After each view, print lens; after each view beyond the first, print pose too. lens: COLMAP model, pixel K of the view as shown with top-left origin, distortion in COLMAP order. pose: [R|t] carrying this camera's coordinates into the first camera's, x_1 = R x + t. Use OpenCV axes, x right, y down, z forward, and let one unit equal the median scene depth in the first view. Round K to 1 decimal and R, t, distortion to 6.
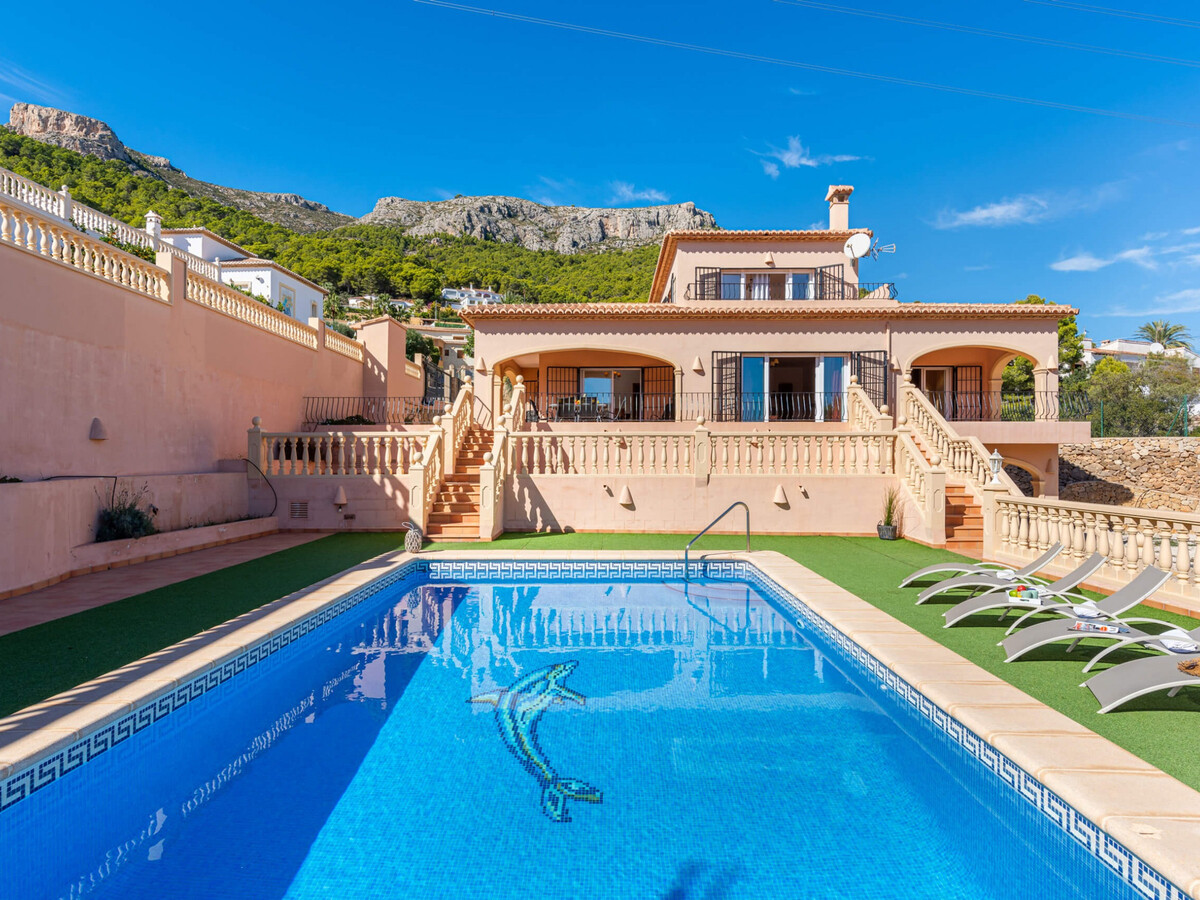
lens RADIAL K [[708.9, 0, 613.8], [0, 708.9, 447.6], [0, 0, 1]] dist [0.000892, -0.002013]
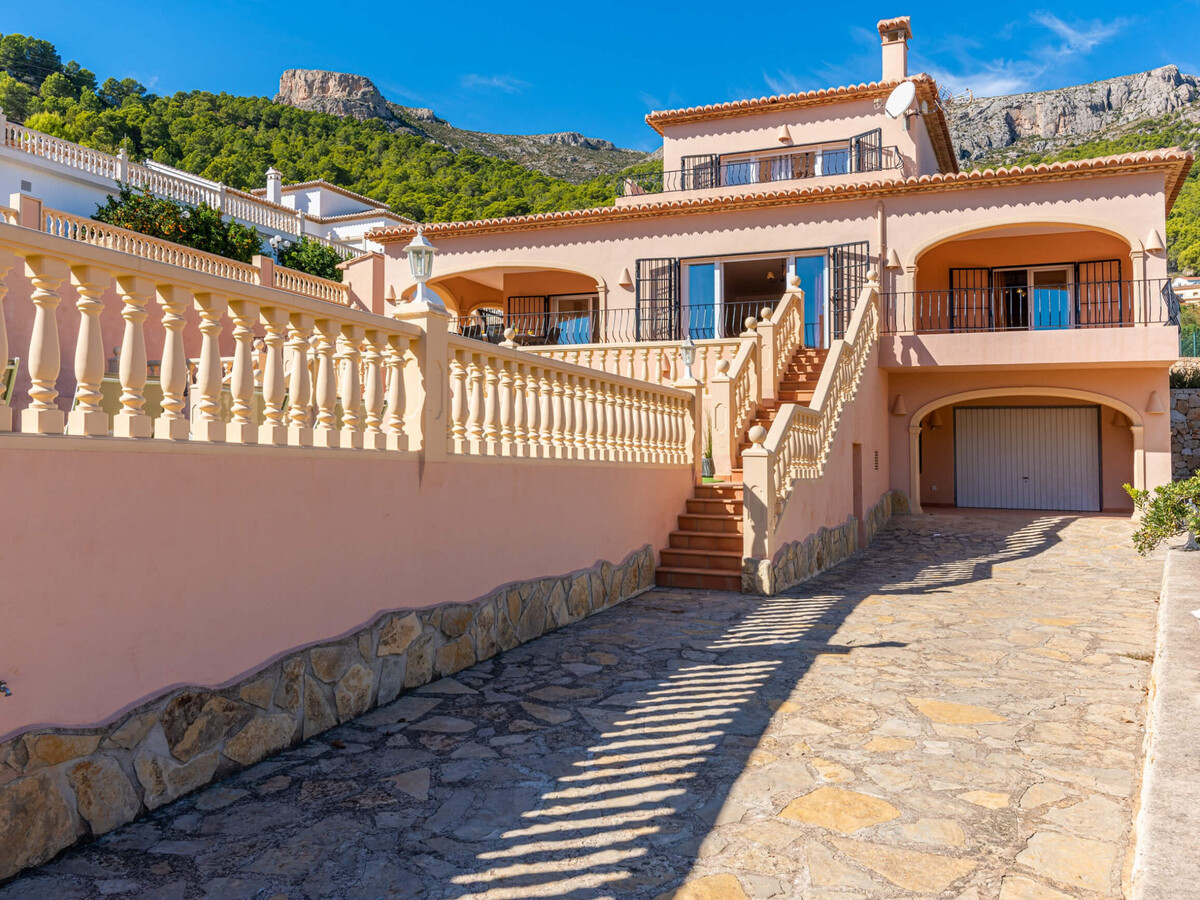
lens RADIAL K [[1037.7, 0, 651.3], [0, 1037.7, 453.8], [0, 0, 1]] dist [-0.004265, -0.002137]
pose [[0.910301, 0.002991, -0.413936, 0.150854], [-0.010217, 0.999832, -0.015245, 0.023253], [0.413821, 0.018106, 0.910178, -0.008488]]
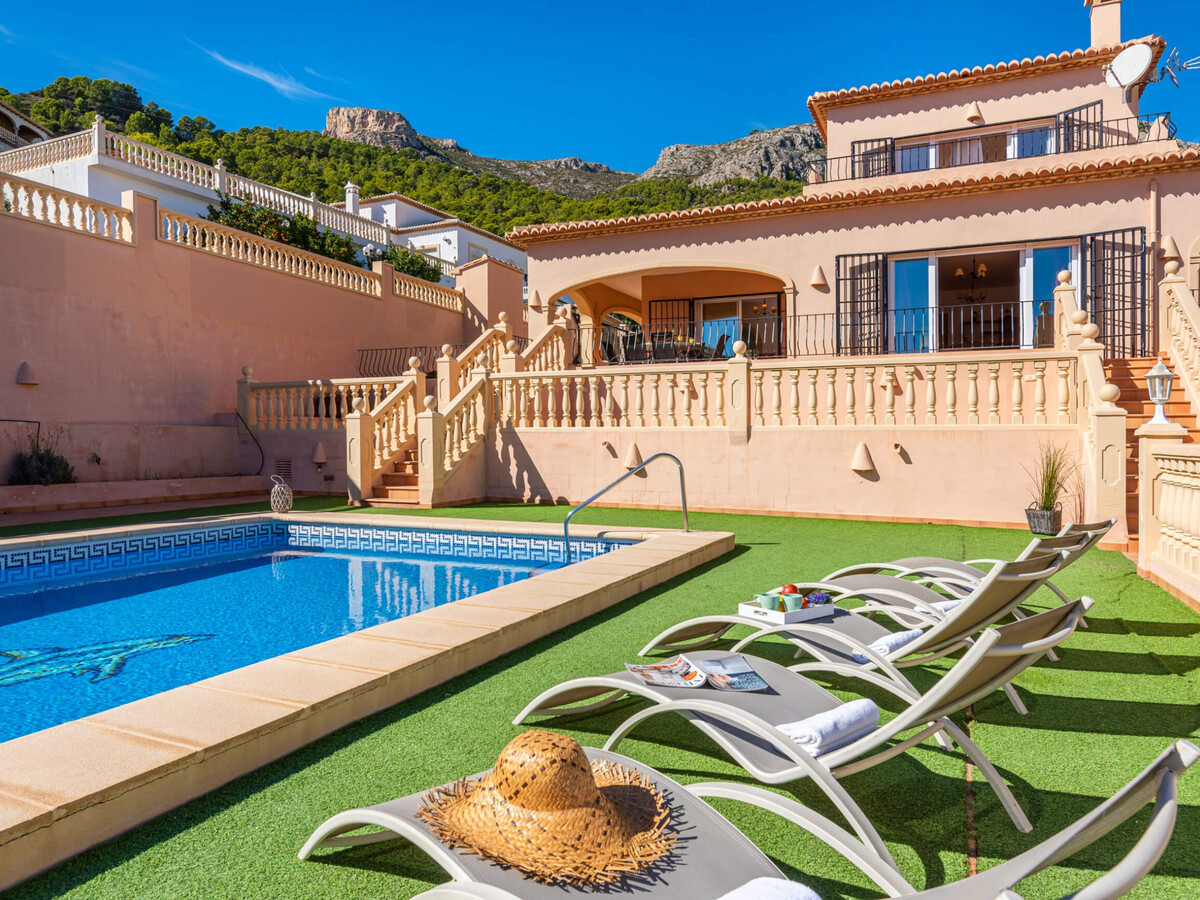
lens RADIAL K [[831.9, 0, 600.0], [0, 831.9, 450.0], [0, 0, 1]] dist [-0.003234, -0.000684]
pose [[0.902740, 0.002836, -0.430176, 0.066583], [0.004657, 0.999855, 0.016364, 0.008974], [0.430161, -0.016776, 0.902596, 0.042248]]
